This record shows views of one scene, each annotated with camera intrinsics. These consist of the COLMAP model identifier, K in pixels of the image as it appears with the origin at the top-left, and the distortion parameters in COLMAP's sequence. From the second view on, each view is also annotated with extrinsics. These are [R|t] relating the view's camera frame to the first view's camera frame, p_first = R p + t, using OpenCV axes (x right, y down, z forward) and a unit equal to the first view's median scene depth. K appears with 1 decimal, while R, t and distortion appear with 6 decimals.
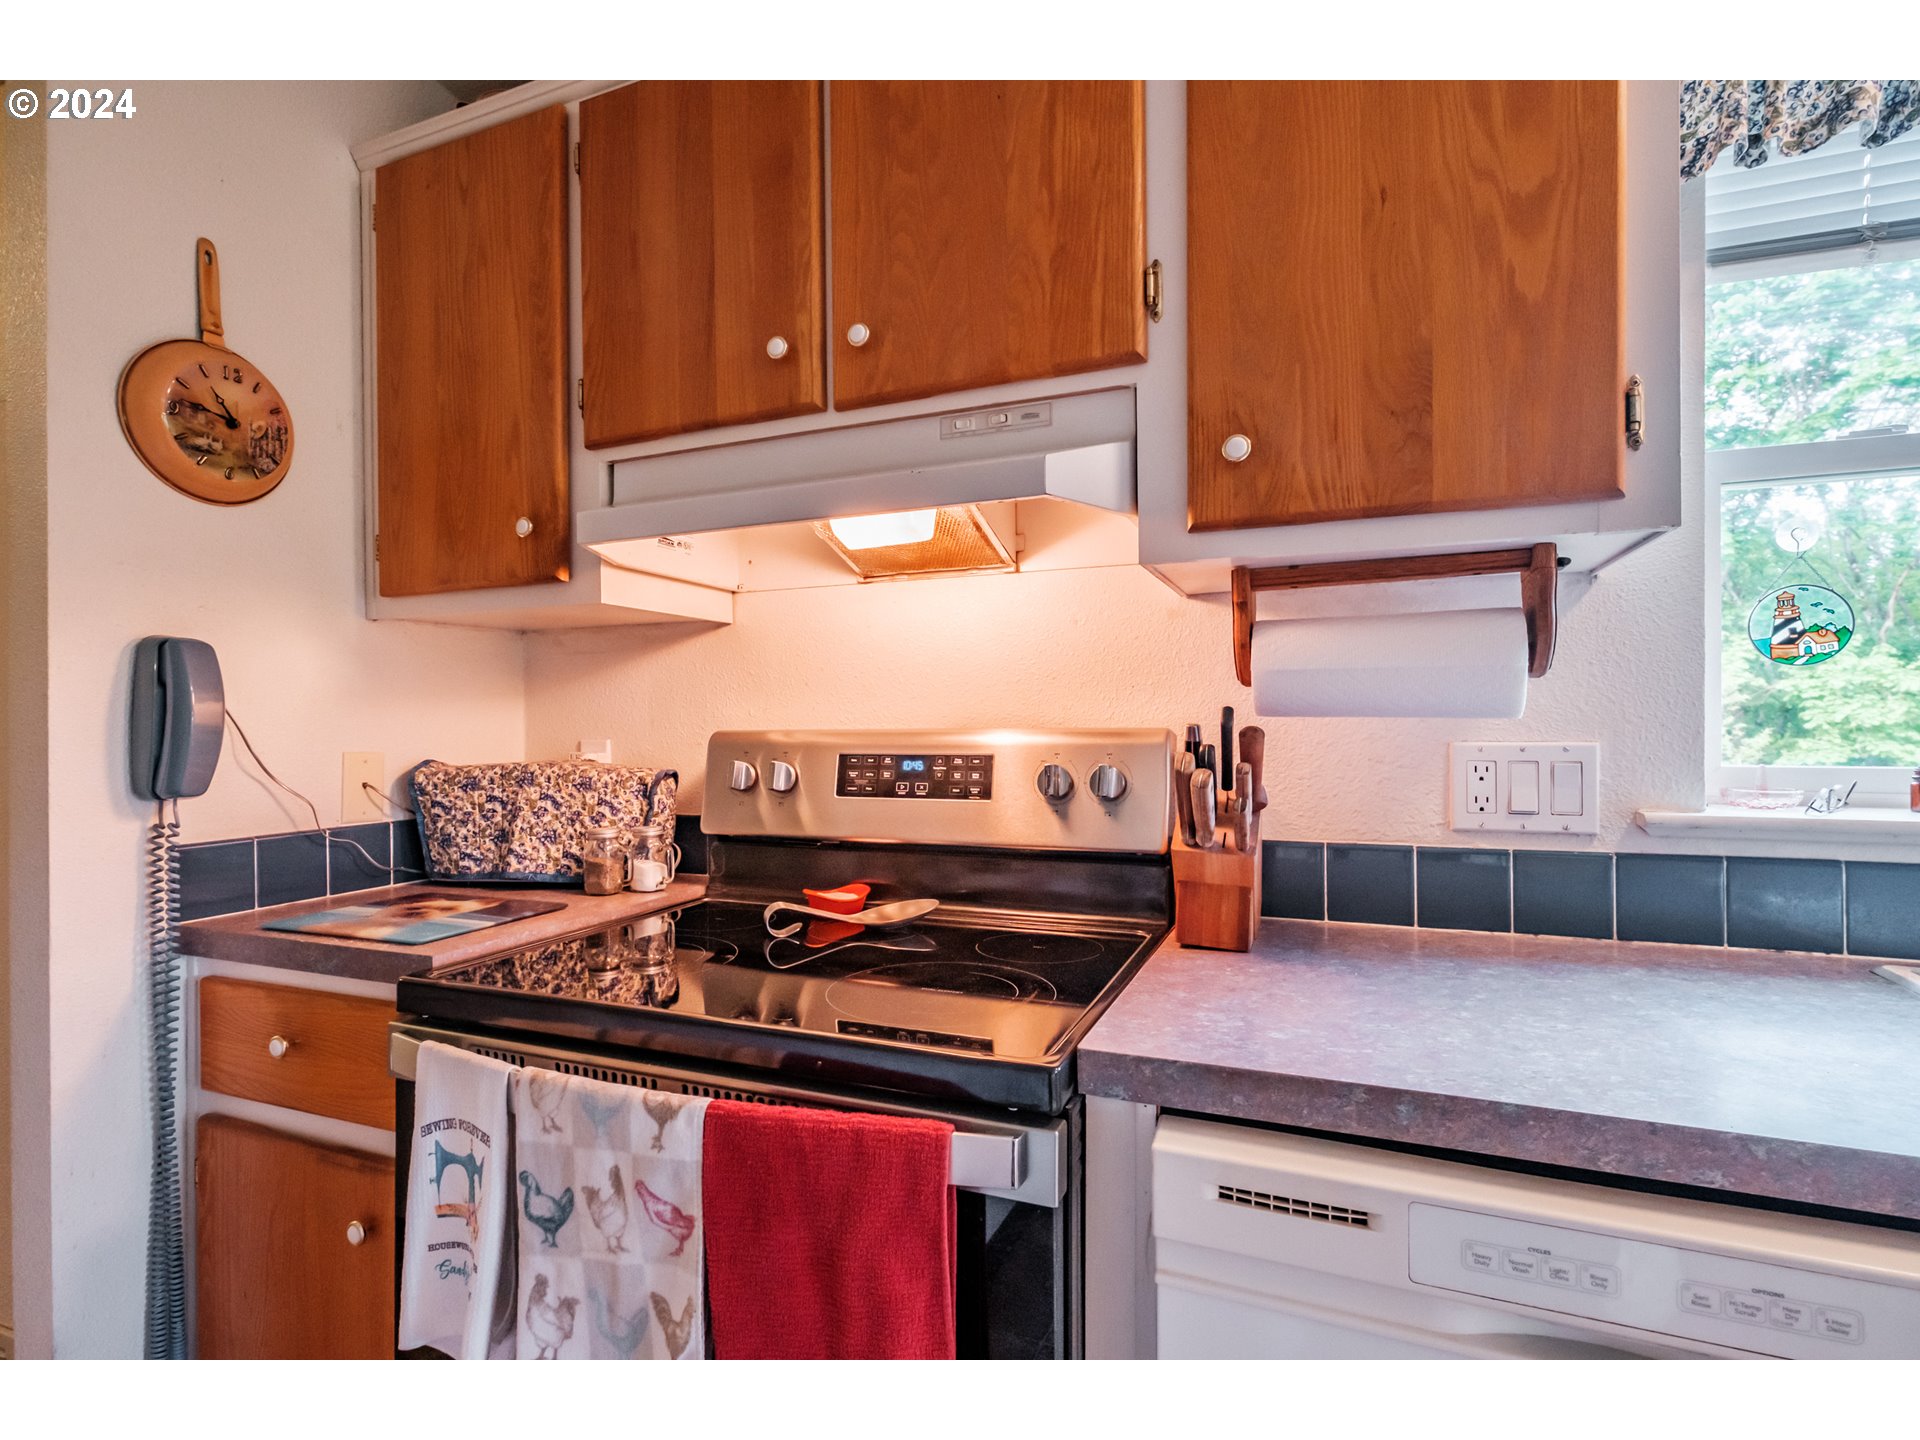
lens RADIAL K [[928.5, 0, 959.2], [0, 928.5, 720.7], [0, 0, 1]] dist [0.002163, 0.001720]
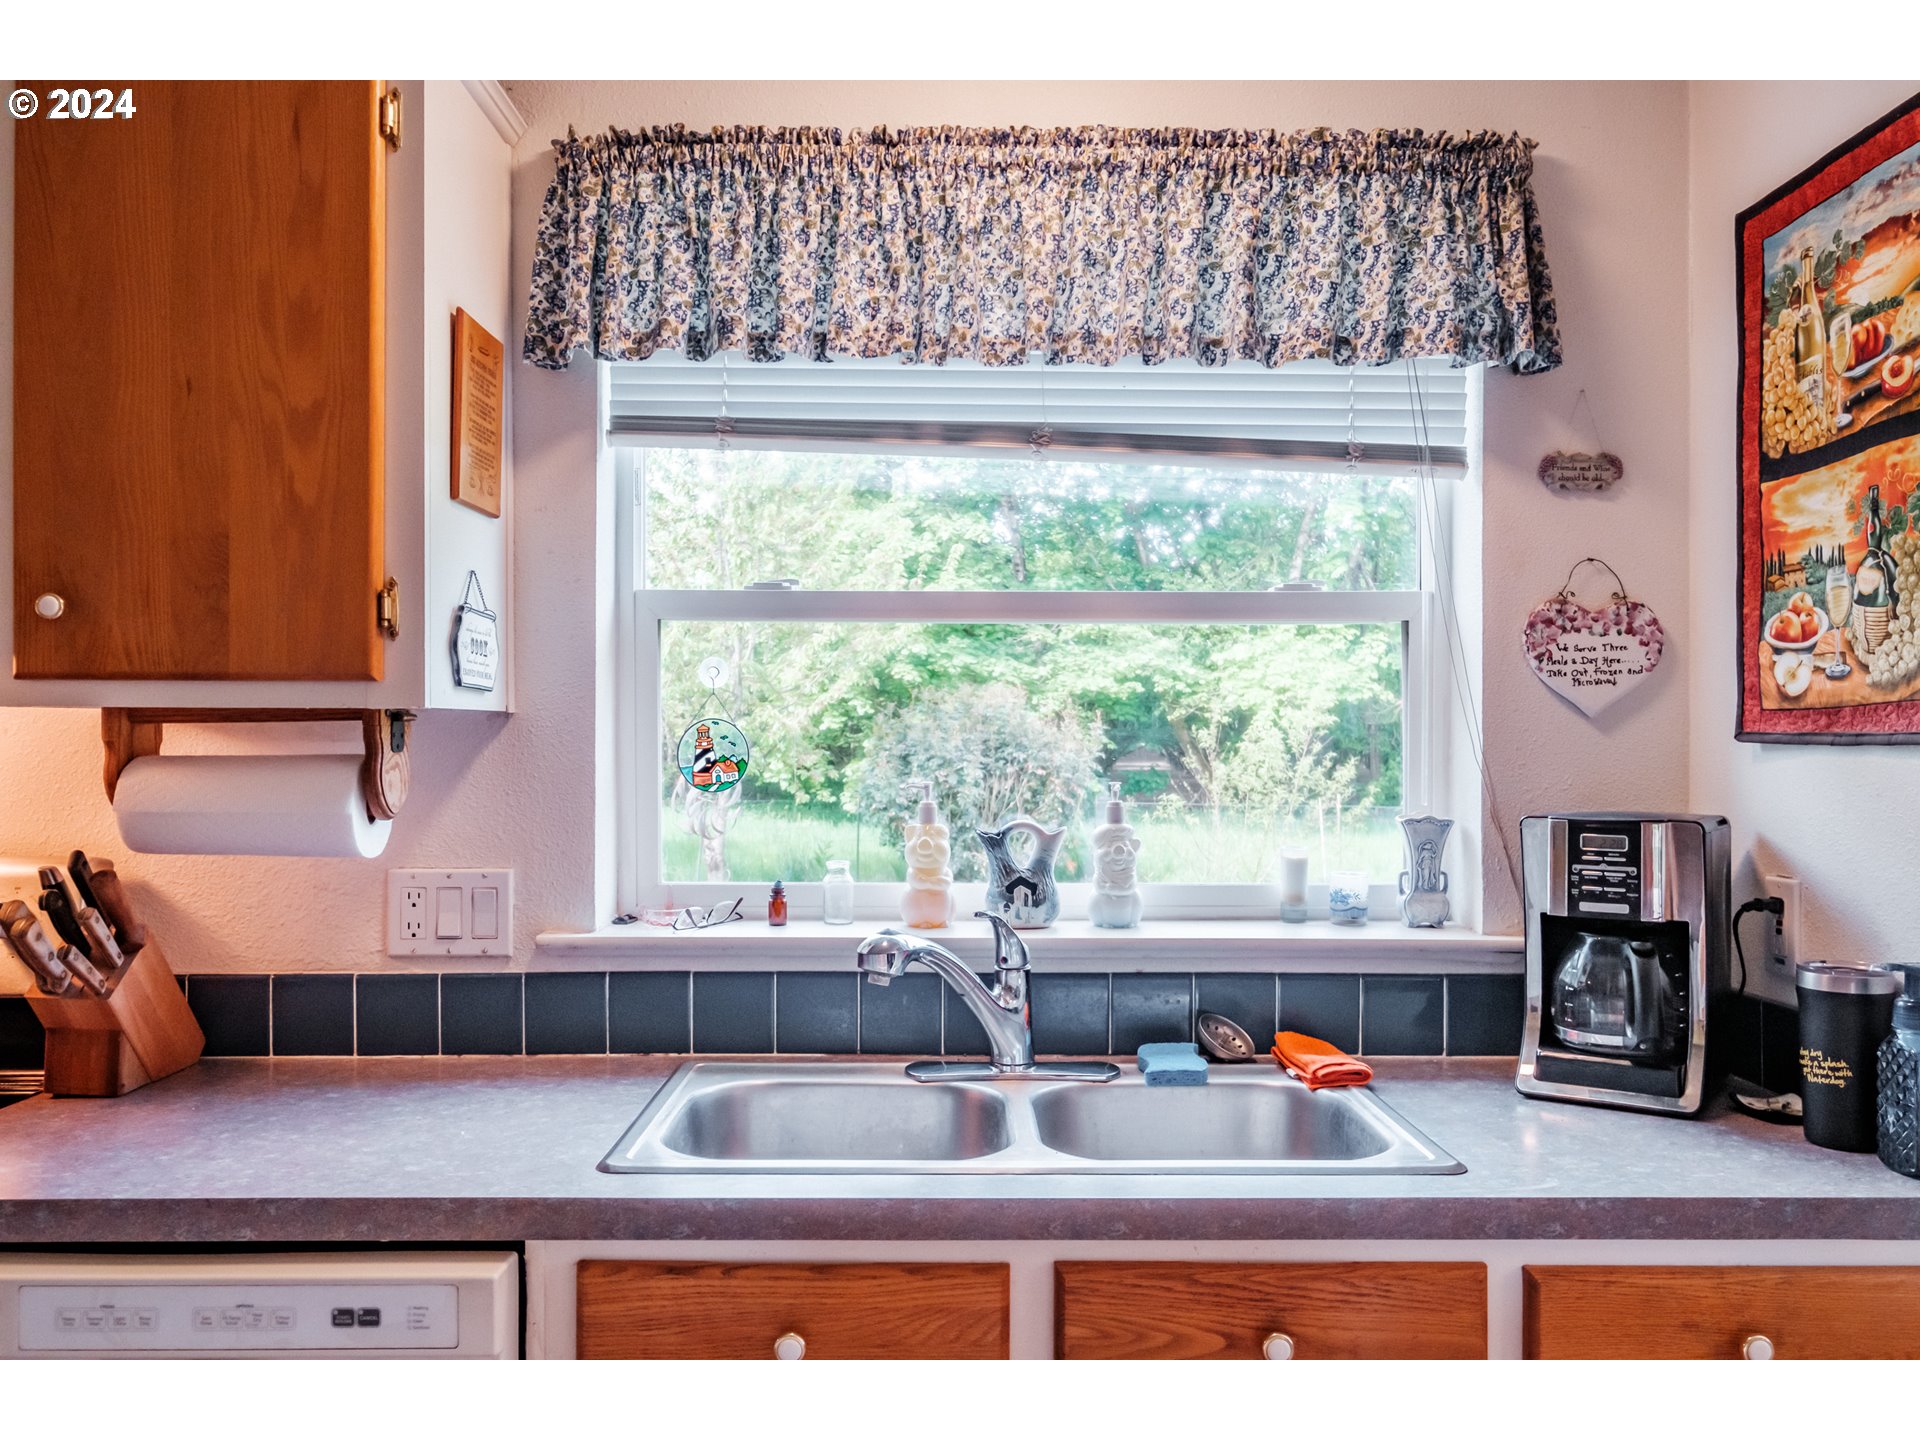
lens RADIAL K [[1518.8, 0, 957.4], [0, 1518.8, 722.2], [0, 0, 1]] dist [-0.005006, 0.011651]
pose [[0.925862, 0.007194, 0.377793, 0.555727], [-0.005938, 0.999972, -0.004489, -0.153331], [-0.377815, 0.001913, 0.925879, -0.873068]]
